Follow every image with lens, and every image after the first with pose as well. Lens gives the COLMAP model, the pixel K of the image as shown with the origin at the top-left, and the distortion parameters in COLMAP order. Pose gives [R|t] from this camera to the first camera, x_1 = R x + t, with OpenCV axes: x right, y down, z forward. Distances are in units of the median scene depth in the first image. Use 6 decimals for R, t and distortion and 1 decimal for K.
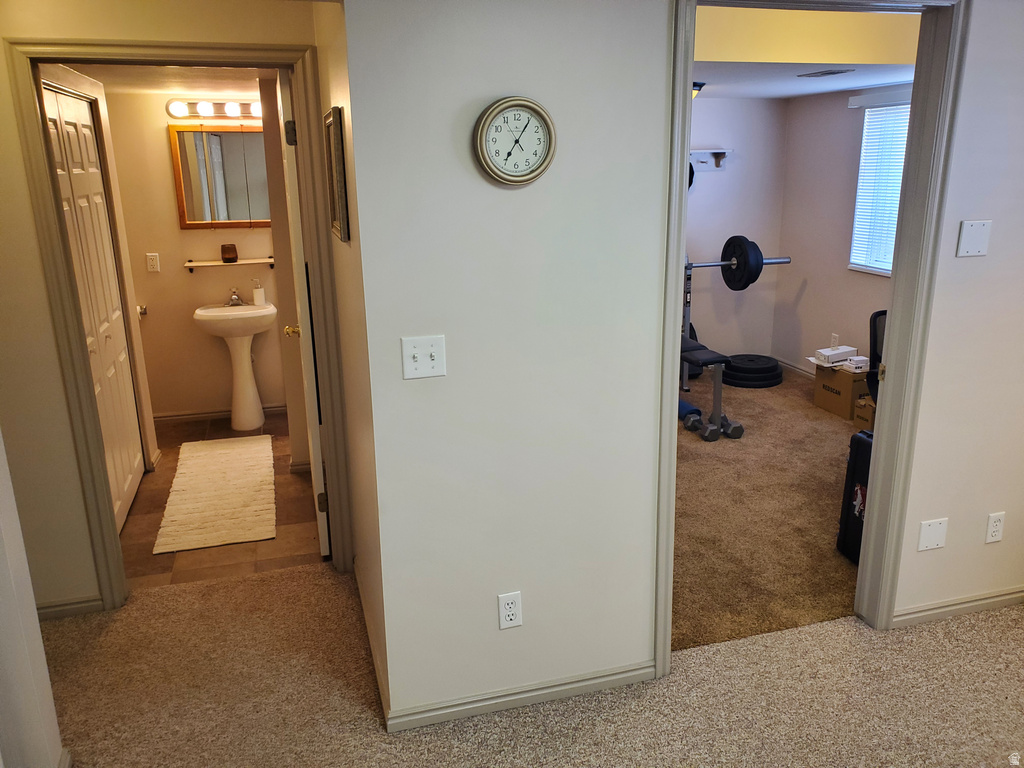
lens RADIAL K [[808.1, 0, 532.0], [0, 808.1, 381.7], [0, 0, 1]] dist [0.036021, 0.002480]
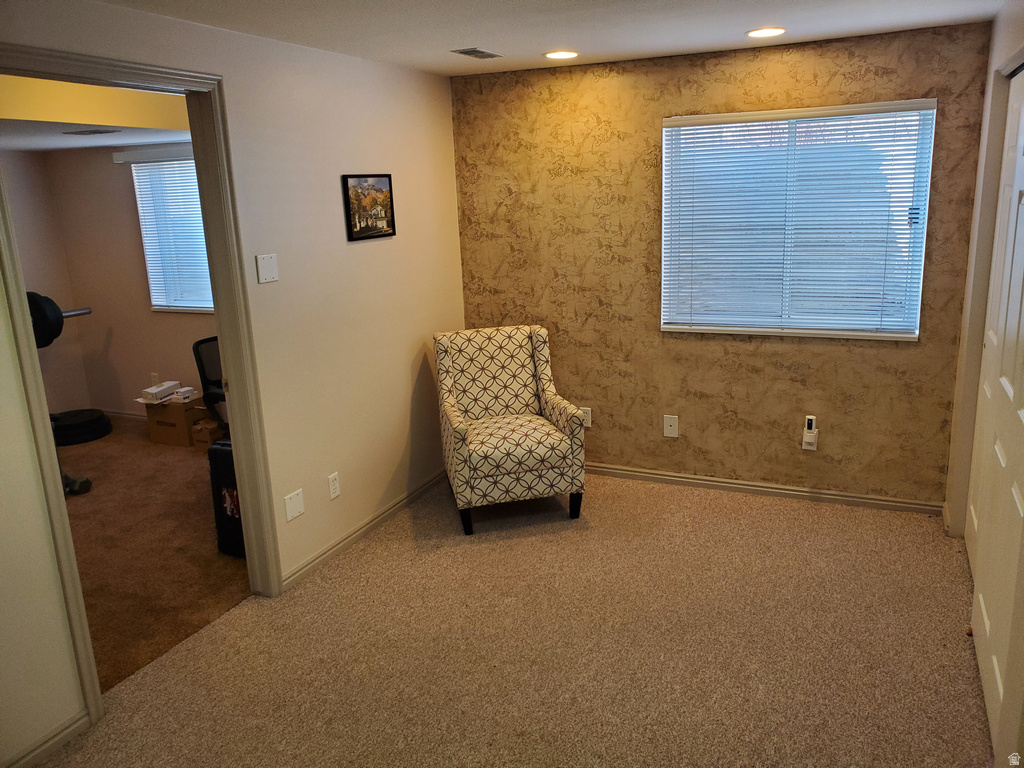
lens RADIAL K [[808.1, 0, 508.6], [0, 808.1, 383.2], [0, 0, 1]] dist [0.036021, 0.002480]
pose [[0.676184, -0.194026, 0.710724, -0.111302], [0.234186, 0.971269, 0.042349, 0.027324], [-0.698521, 0.137806, 0.702195, -0.100719]]
